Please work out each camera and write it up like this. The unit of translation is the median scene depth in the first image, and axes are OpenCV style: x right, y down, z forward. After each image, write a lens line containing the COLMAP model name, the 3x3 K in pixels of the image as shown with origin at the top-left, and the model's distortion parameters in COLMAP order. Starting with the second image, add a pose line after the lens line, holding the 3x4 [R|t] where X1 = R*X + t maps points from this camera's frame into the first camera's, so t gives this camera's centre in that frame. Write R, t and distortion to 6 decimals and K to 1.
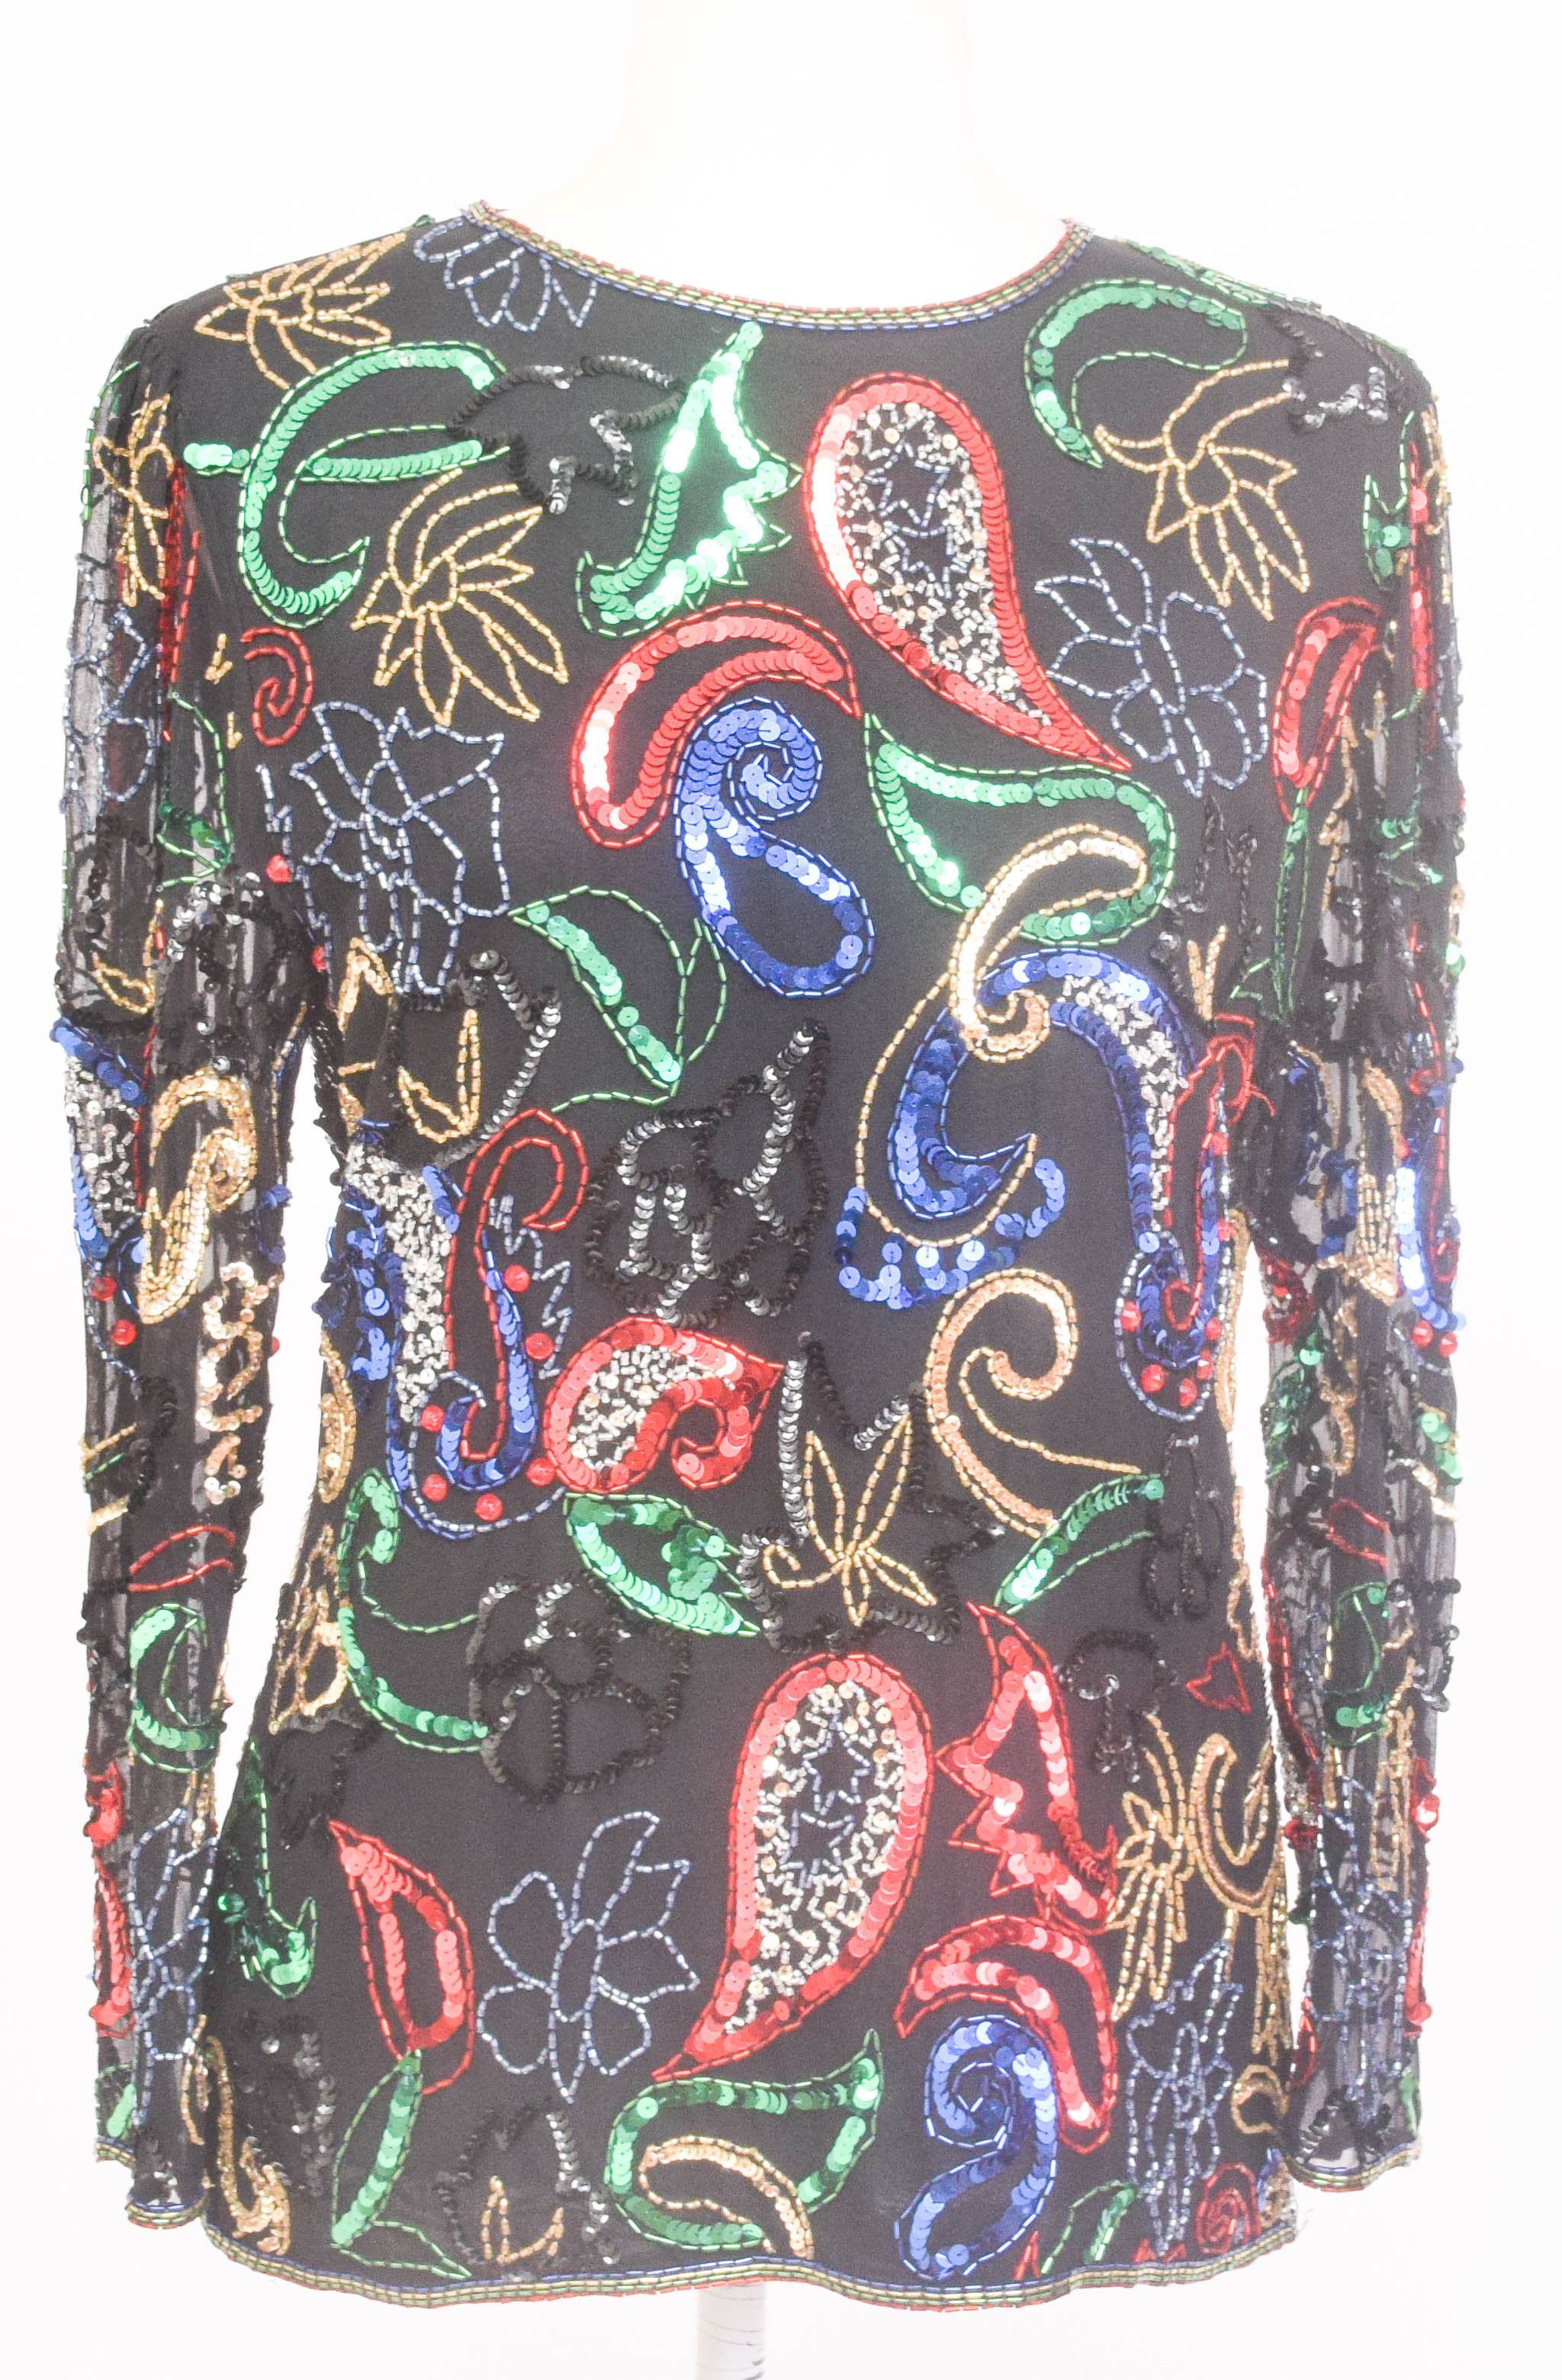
lens RADIAL K [[5605.4, 0, 777.9], [0, 5605.4, 1176.4], [0, 0, 1]] dist [-0.059139, 0.000000]
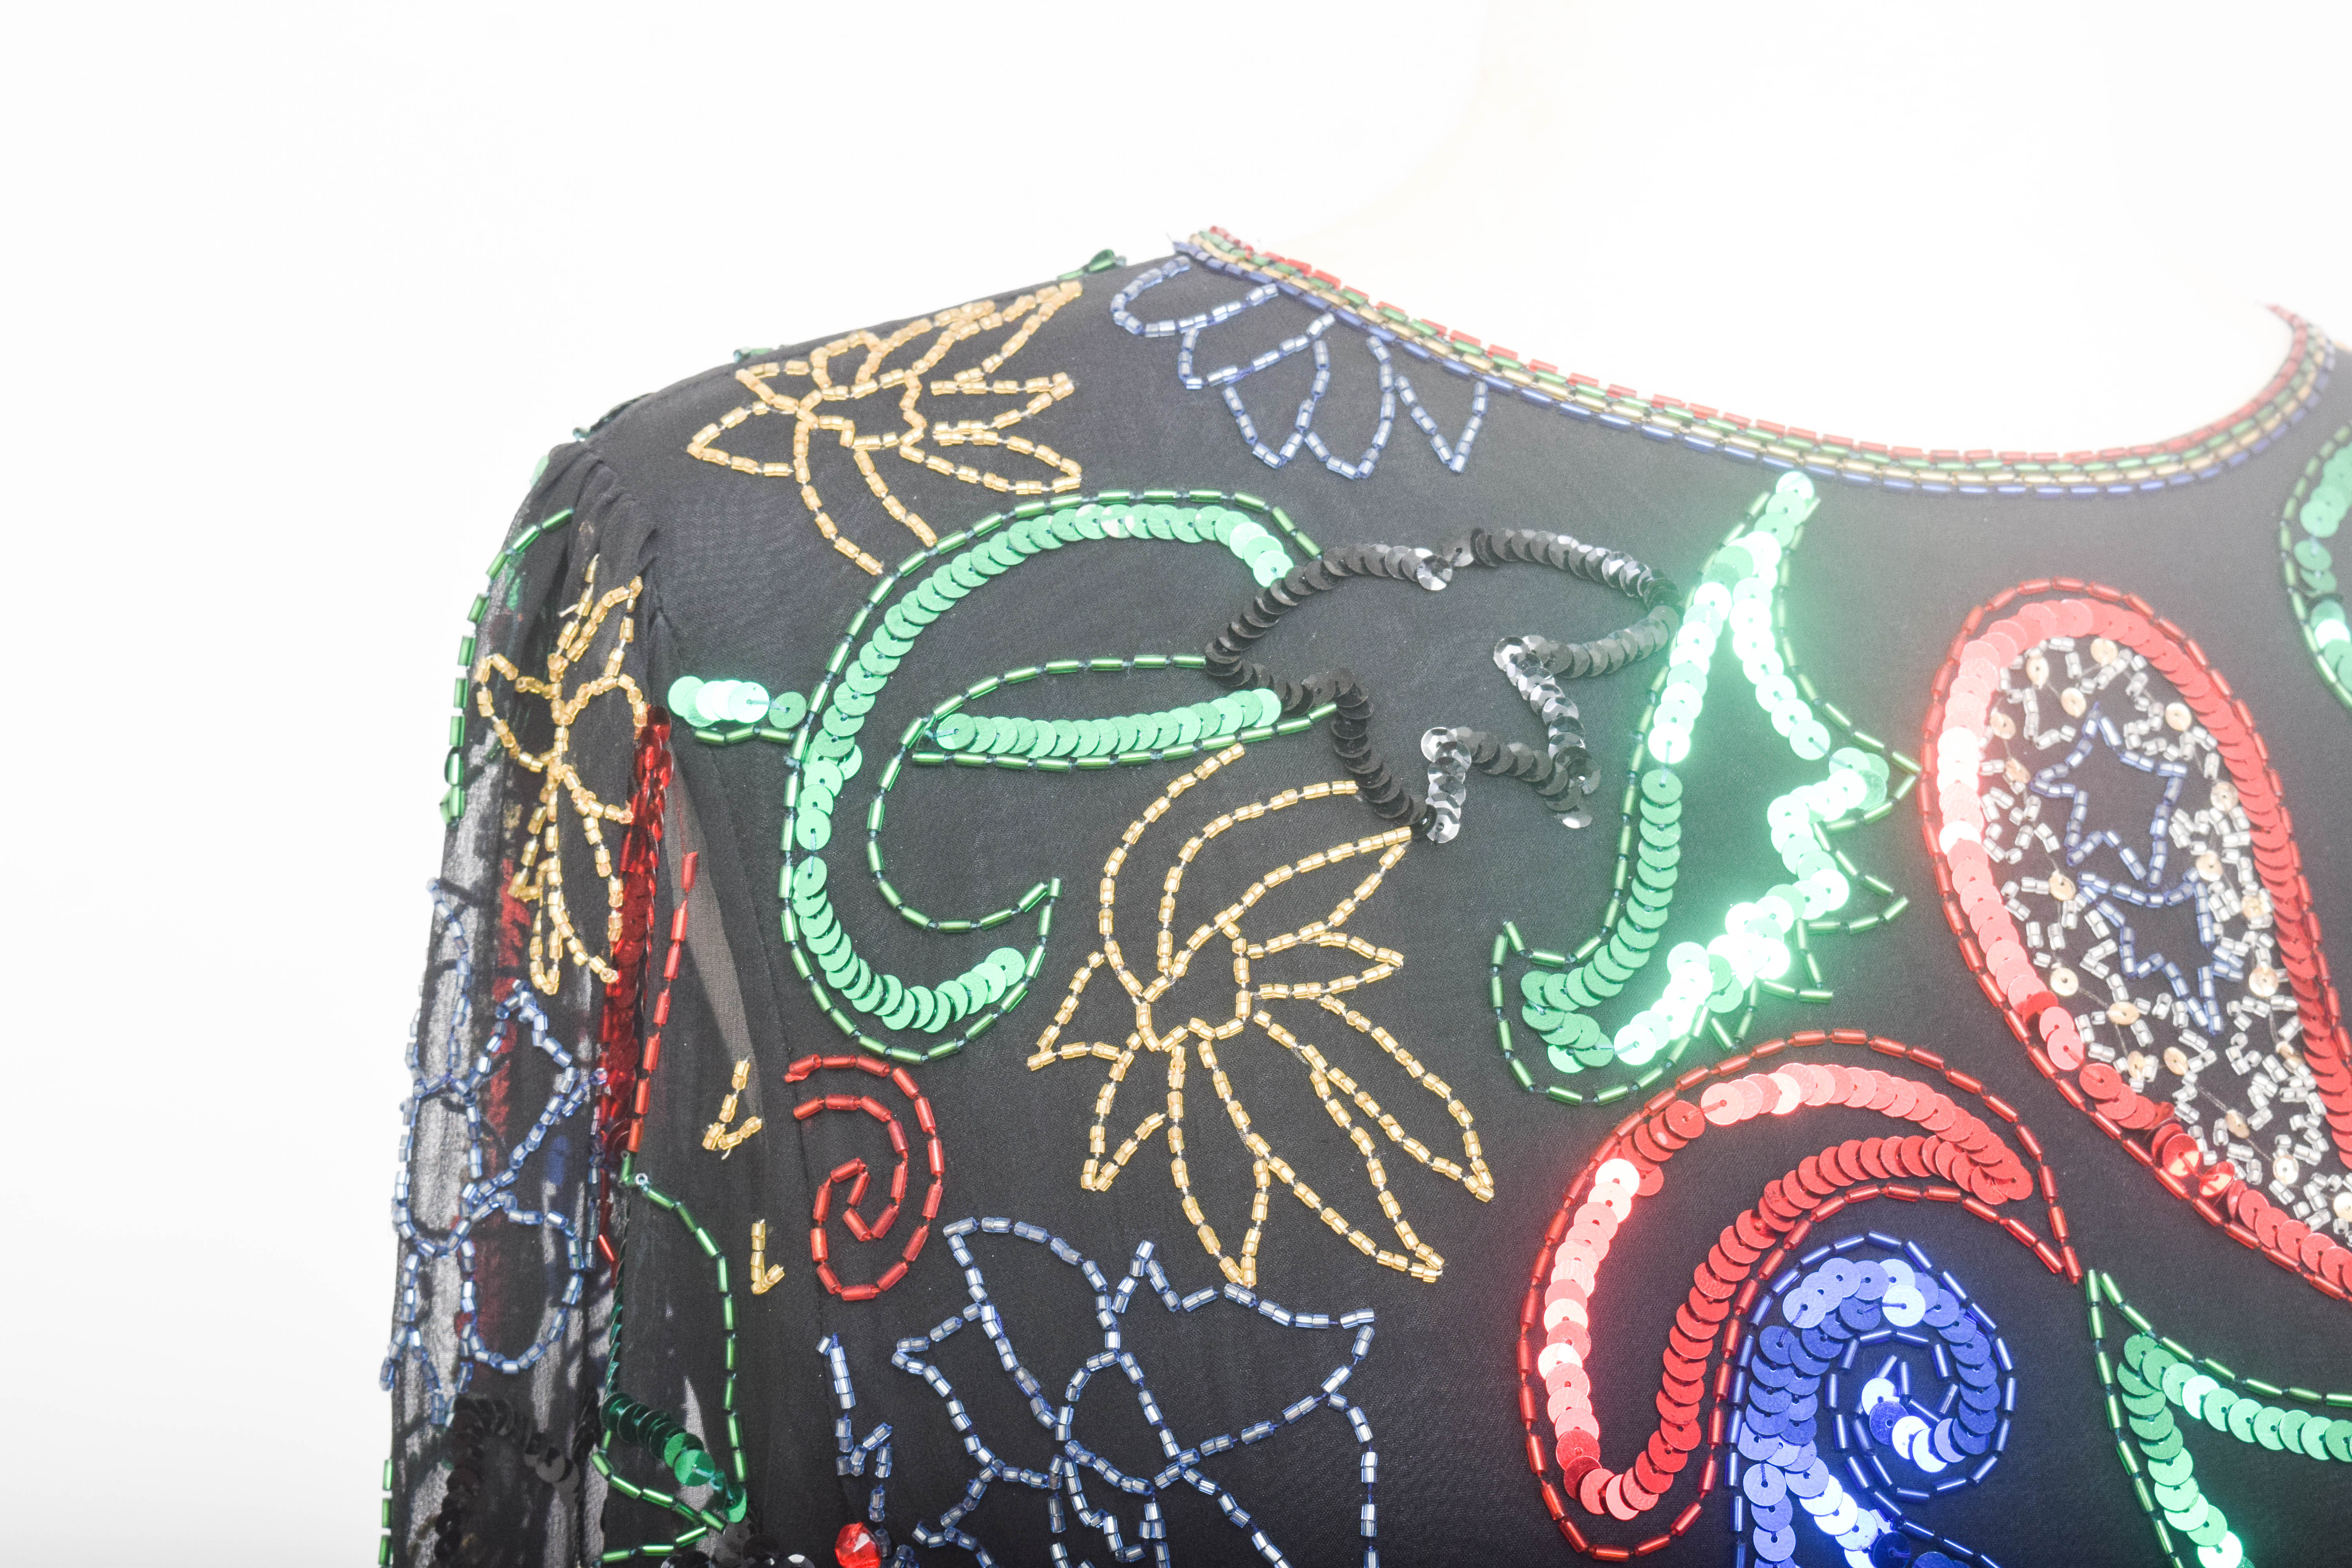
lens RADIAL K [[4838.2, 0, 1193.8], [0, 4838.2, 766.4], [0, 0, 1]] dist [-0.026730, 0.000000]
pose [[0.993932, 0.024850, 0.107156, -0.106804], [-0.015279, 0.995894, -0.089227, -0.085742], [-0.108933, 0.087048, 0.990230, 0.571521]]
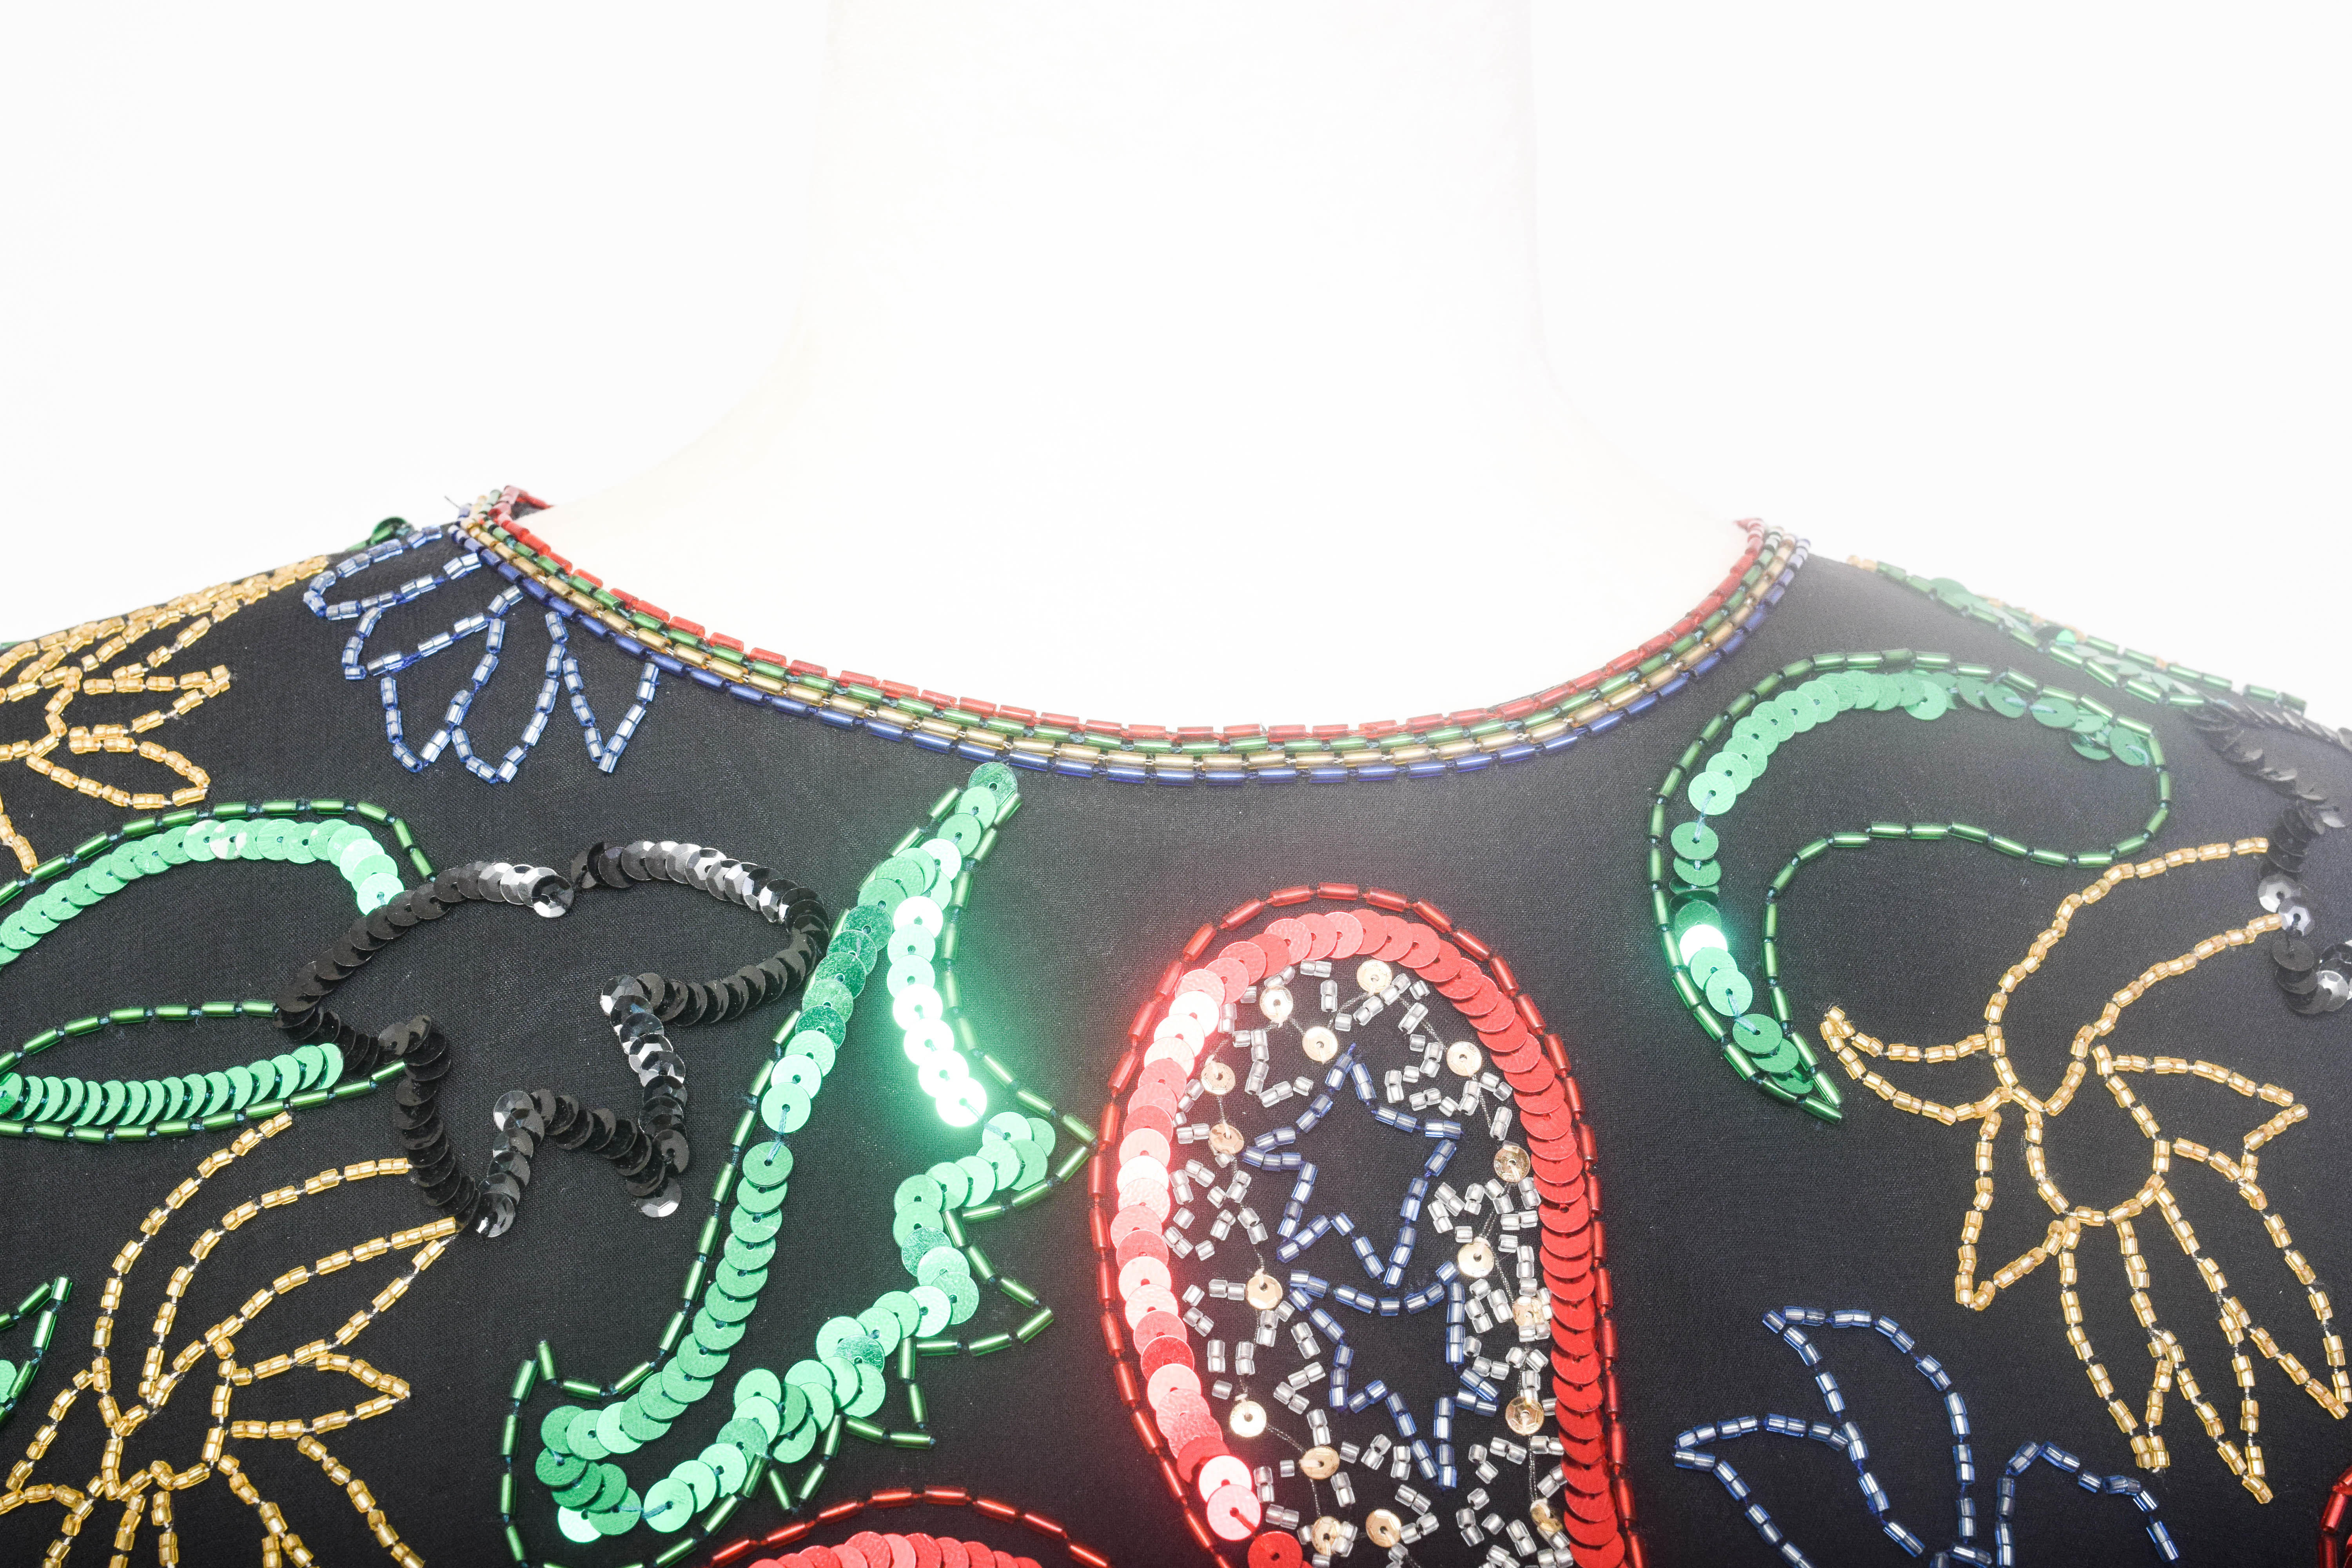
lens RADIAL K [[3303.9, 0, 1180.8], [0, 3303.9, 785.0], [0, 0, 1]] dist [-0.027043, 0.000000]
pose [[0.993913, 0.003085, -0.110125, 0.036661], [-0.013803, 0.995219, -0.096692, -0.127643], [0.109300, 0.097624, 0.989203, 0.758838]]
